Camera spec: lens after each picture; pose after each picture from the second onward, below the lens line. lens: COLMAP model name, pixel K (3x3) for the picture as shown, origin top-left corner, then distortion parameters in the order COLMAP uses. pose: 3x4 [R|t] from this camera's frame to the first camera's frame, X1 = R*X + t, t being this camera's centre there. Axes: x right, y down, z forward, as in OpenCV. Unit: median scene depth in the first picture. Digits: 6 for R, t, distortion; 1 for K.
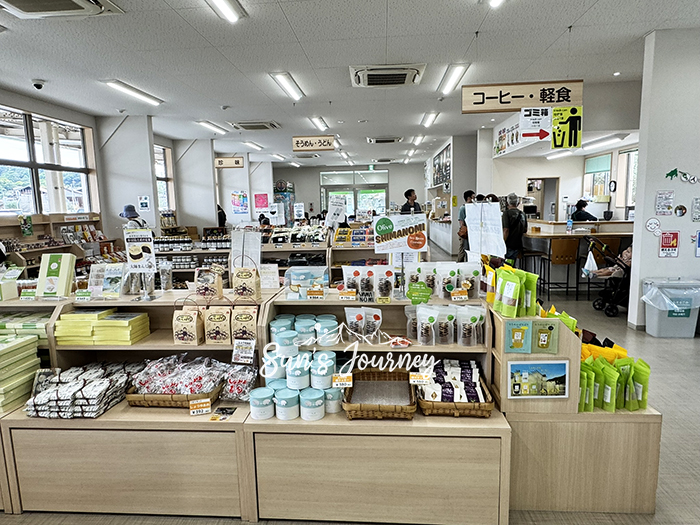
lens RADIAL K [[428.0, 0, 351.5], [0, 428.0, 263.6], [0, 0, 1]] dist [-0.003453, -0.001057]
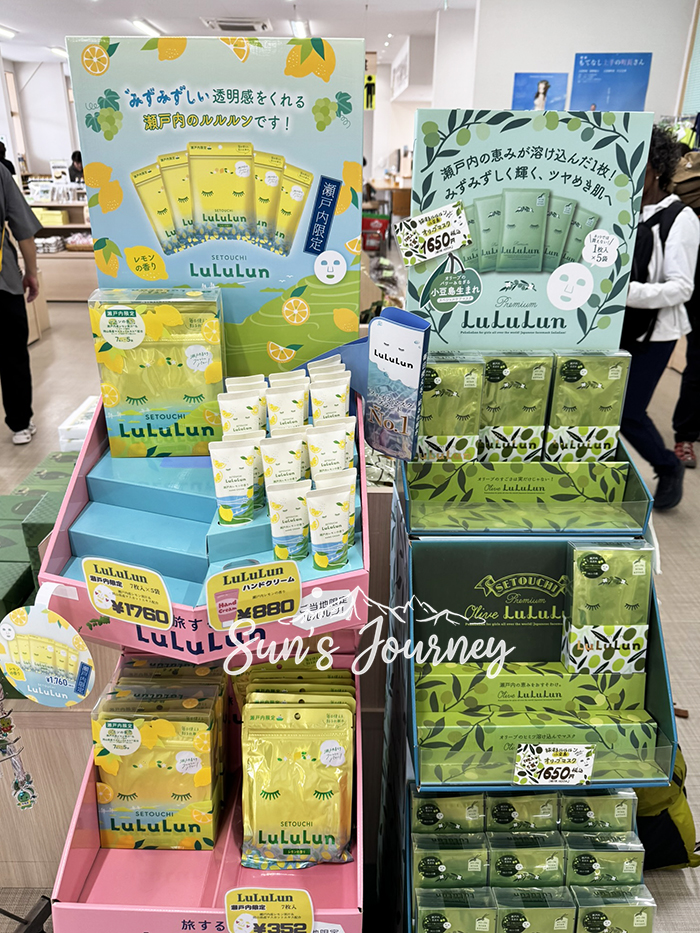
lens RADIAL K [[667.2, 0, 346.2], [0, 667.2, 463.6], [0, 0, 1]] dist [-0.021939, -0.004186]
pose [[0.995888, -0.005220, 0.090440, 0.326480], [-0.021385, 0.956577, 0.290696, 0.217419], [-0.088031, -0.291435, 0.952532, -1.532377]]
